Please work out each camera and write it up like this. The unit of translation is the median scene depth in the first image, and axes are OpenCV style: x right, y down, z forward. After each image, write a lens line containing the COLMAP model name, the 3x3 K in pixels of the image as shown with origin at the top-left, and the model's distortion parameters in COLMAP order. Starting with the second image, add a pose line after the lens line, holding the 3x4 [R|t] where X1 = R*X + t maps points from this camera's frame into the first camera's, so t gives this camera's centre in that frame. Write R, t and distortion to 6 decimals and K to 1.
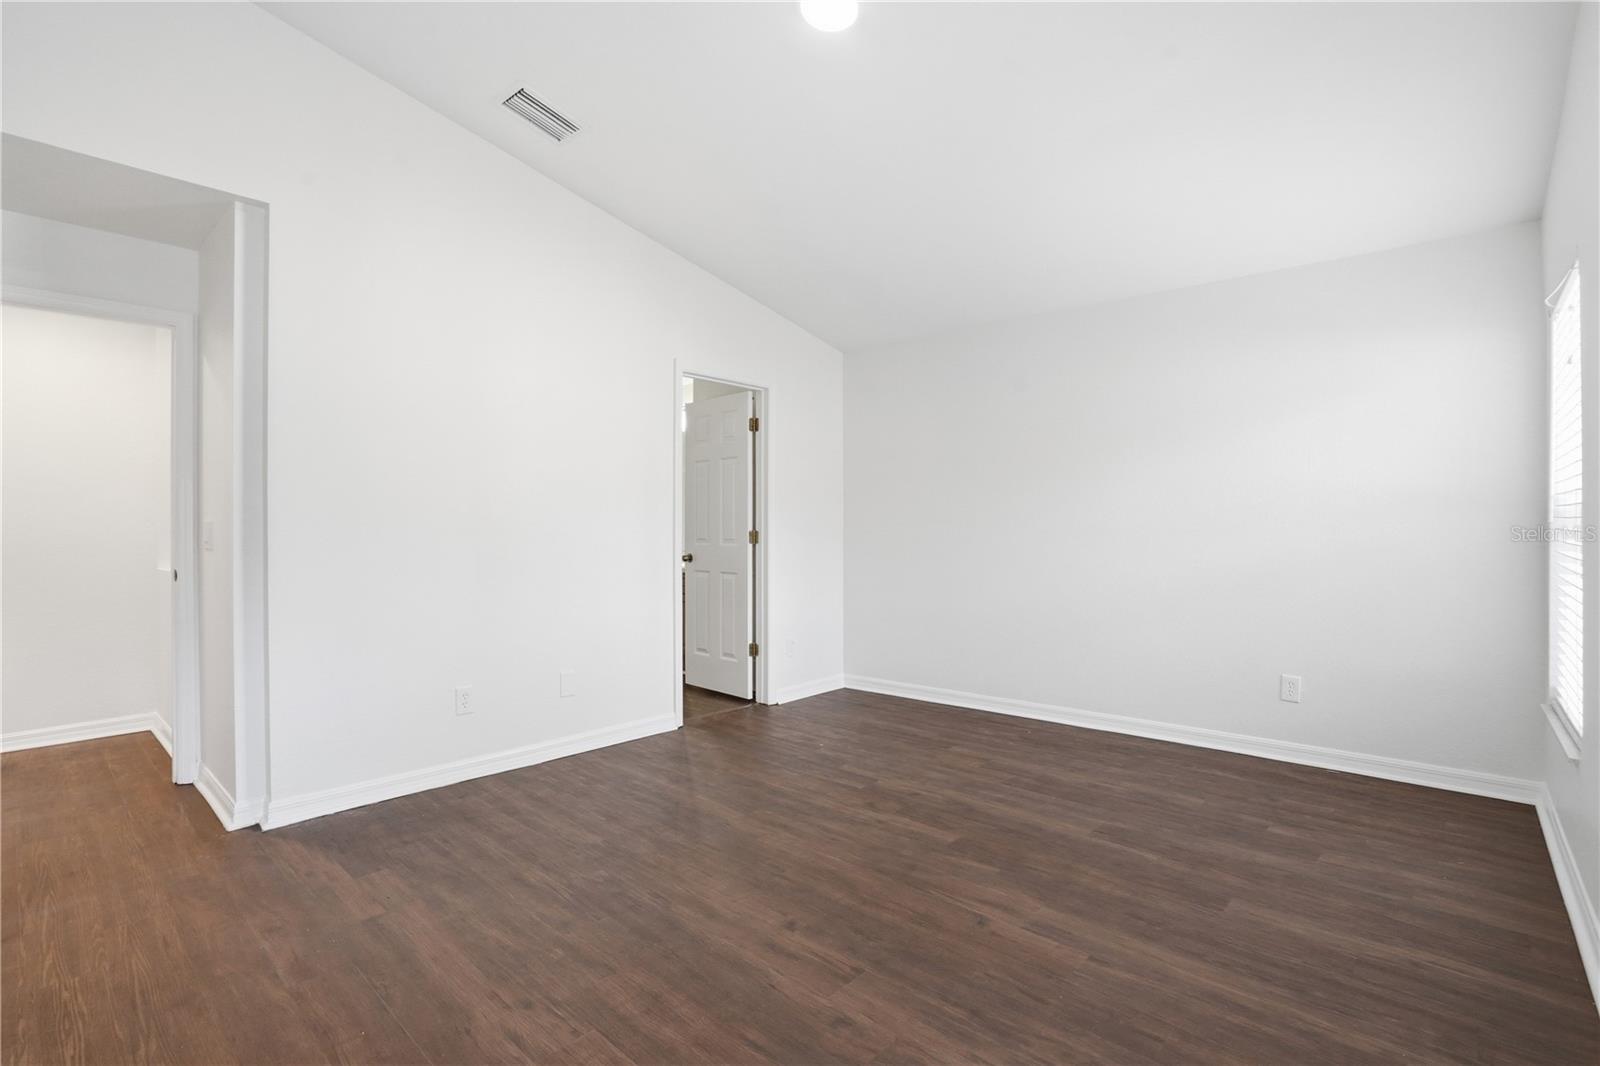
lens RADIAL K [[761.2, 0, 806.3], [0, 761.2, 526.7], [0, 0, 1]] dist [-0.059238, 0.018477]
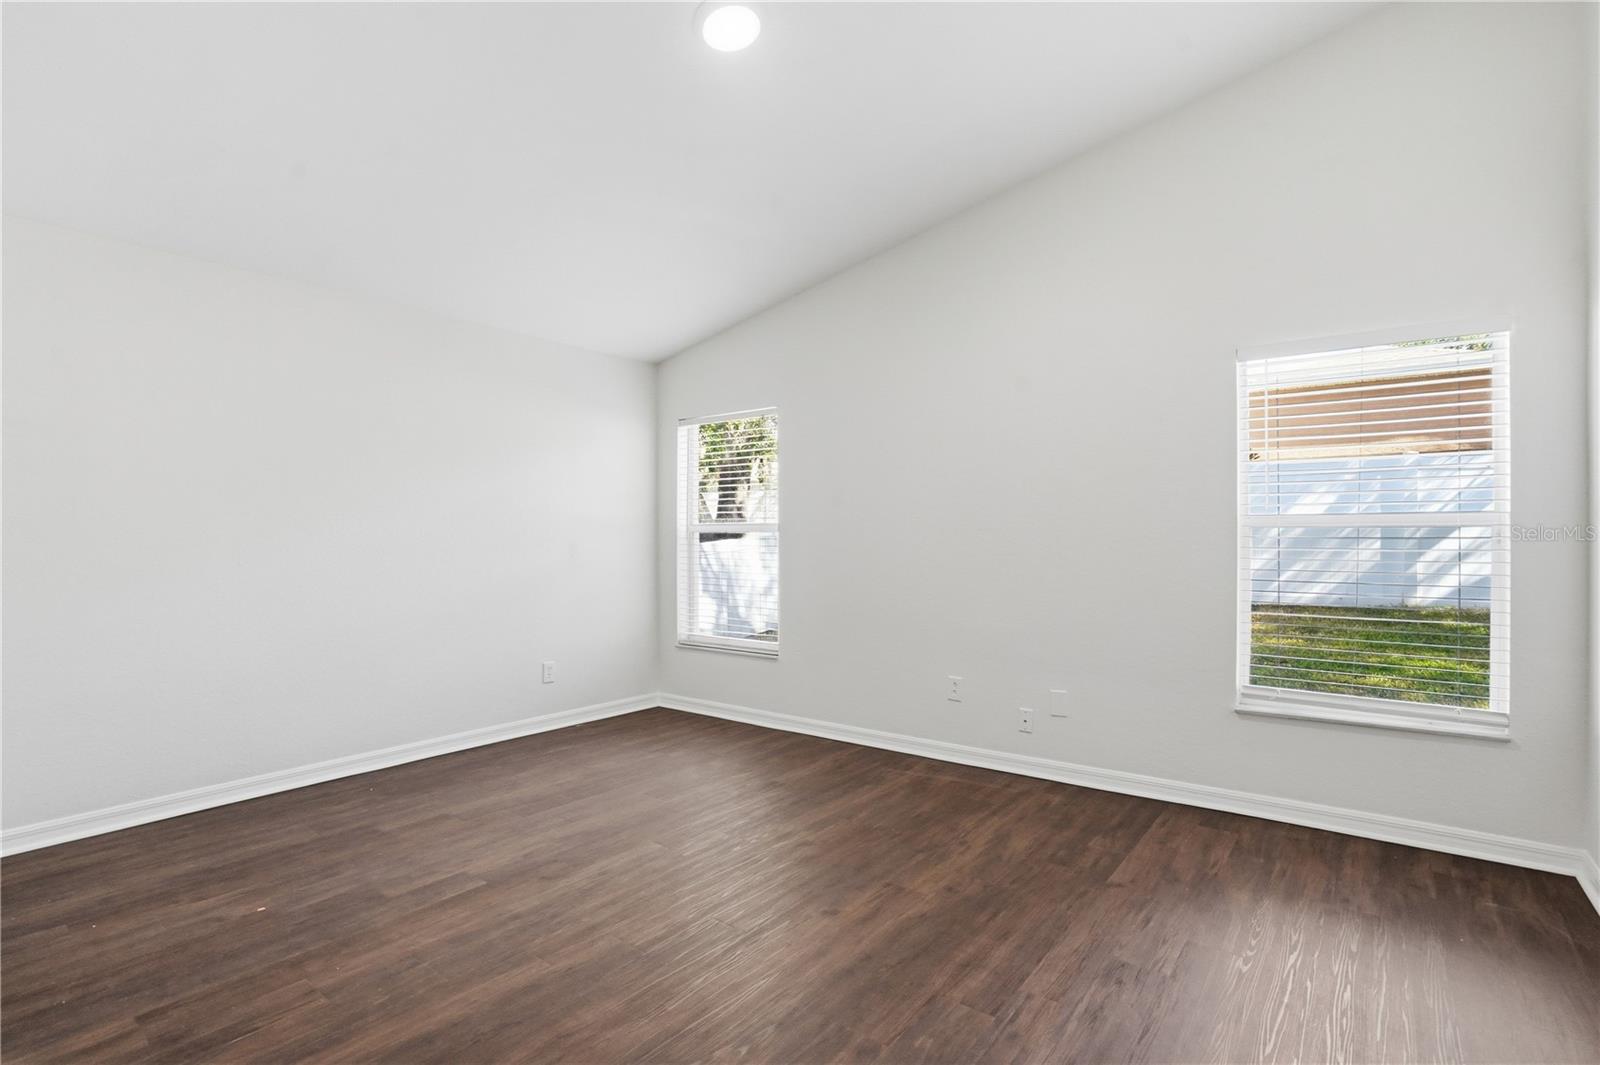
lens RADIAL K [[761.2, 0, 806.3], [0, 761.2, 526.2], [0, 0, 1]] dist [-0.059238, 0.018477]
pose [[-0.088750, 0.015715, 0.995930, -0.767897], [0.003884, 0.999873, -0.015431, -0.009617], [-0.996046, 0.002498, -0.088799, 0.777995]]
